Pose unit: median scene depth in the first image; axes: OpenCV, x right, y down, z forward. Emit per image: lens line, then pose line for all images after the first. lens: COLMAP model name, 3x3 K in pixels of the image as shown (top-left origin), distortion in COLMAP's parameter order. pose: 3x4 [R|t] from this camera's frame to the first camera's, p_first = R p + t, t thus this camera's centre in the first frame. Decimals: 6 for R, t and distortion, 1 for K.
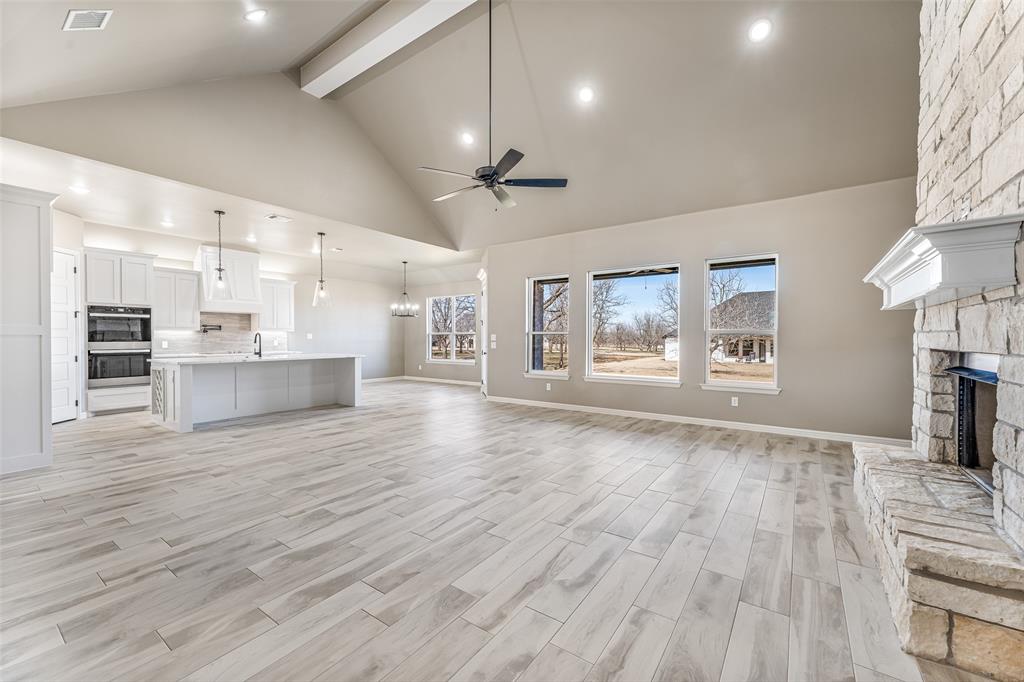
lens RADIAL K [[411.4, 0, 516.8], [0, 411.4, 340.8], [0, 0, 1]] dist [0.001655, 0.001243]
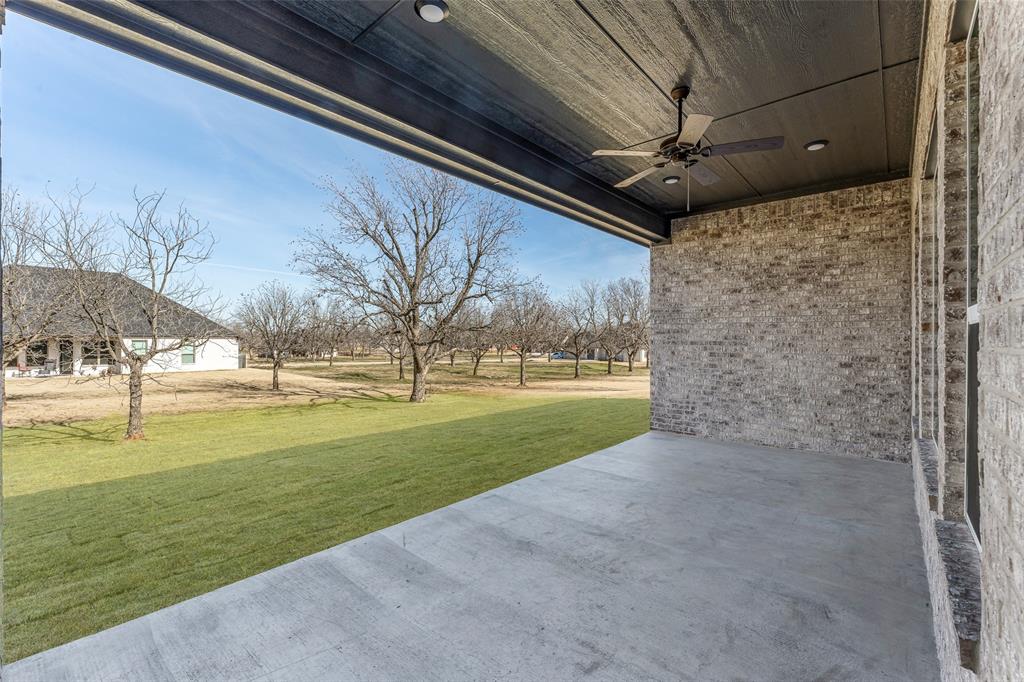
lens RADIAL K [[440.8, 0, 511.0], [0, 440.8, 338.5], [0, 0, 1]] dist [0.003378, -0.000074]
pose [[0.121491, -0.001735, 0.992591, -0.197005], [0.005201, 0.999986, 0.001111, -0.018228], [-0.992579, 0.005027, 0.121498, 2.012207]]
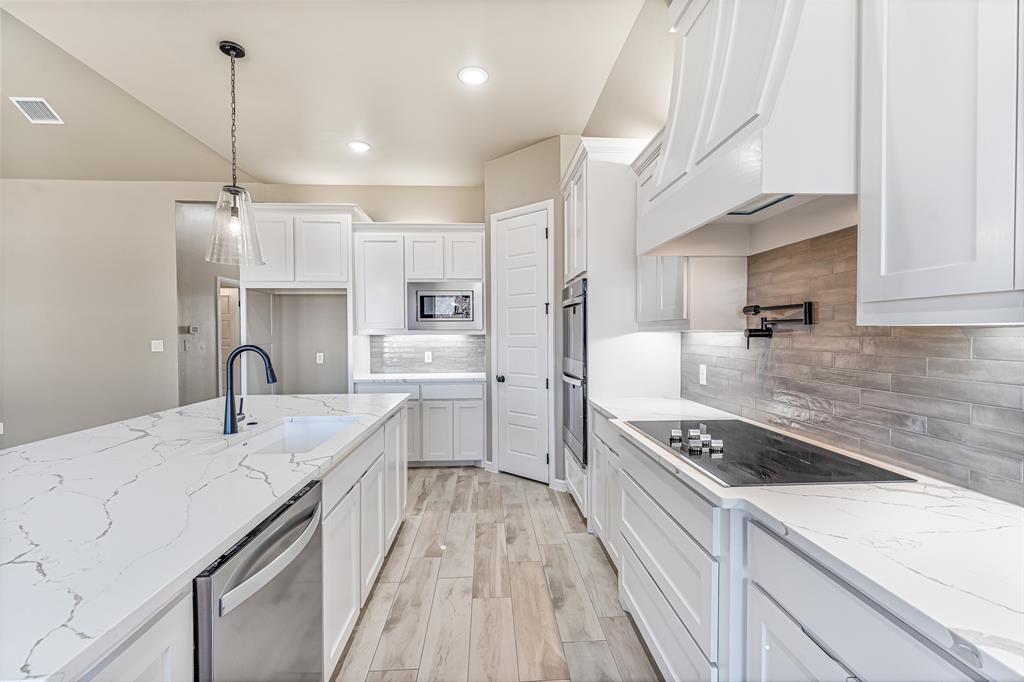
lens RADIAL K [[440.8, 0, 508.1], [0, 440.8, 337.8], [0, 0, 1]] dist [0.003378, -0.000074]
pose [[-0.786883, 0.008797, -0.617040, -0.896903], [-0.000540, 0.999888, 0.014944, -0.044112], [0.617102, 0.012092, -0.786790, 2.050612]]
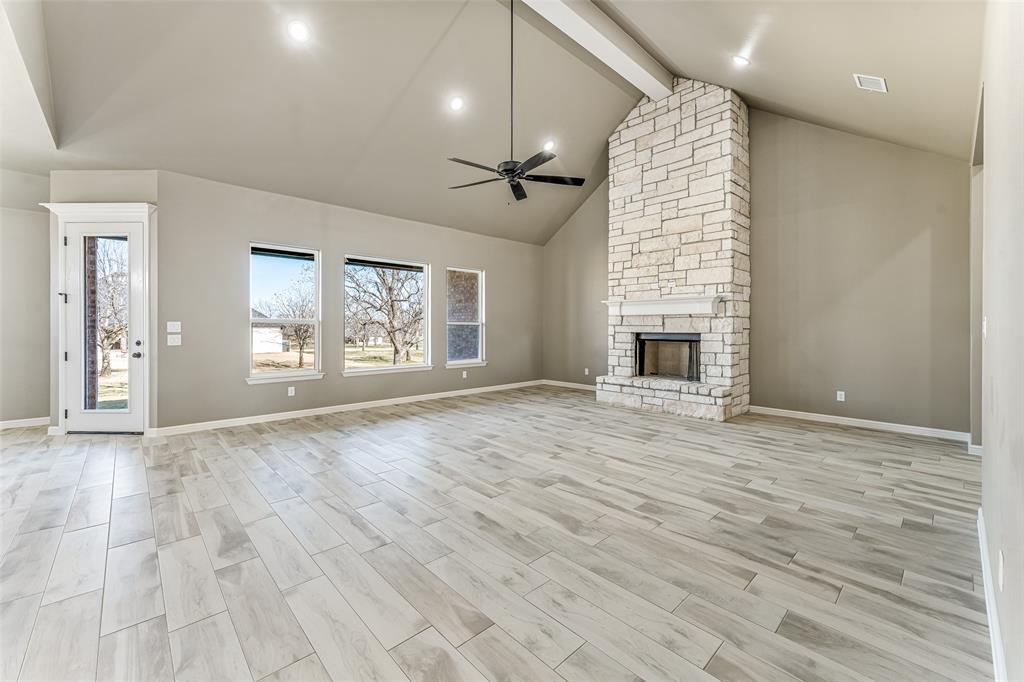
lens RADIAL K [[411.4, 0, 513.2], [0, 411.4, 330.7], [0, 0, 1]] dist [0.001655, 0.001243]
pose [[0.205227, -0.008058, 0.978681, -0.996412], [0.006646, 0.999955, 0.006840, -0.005937], [-0.978692, 0.005101, 0.205271, 0.740915]]
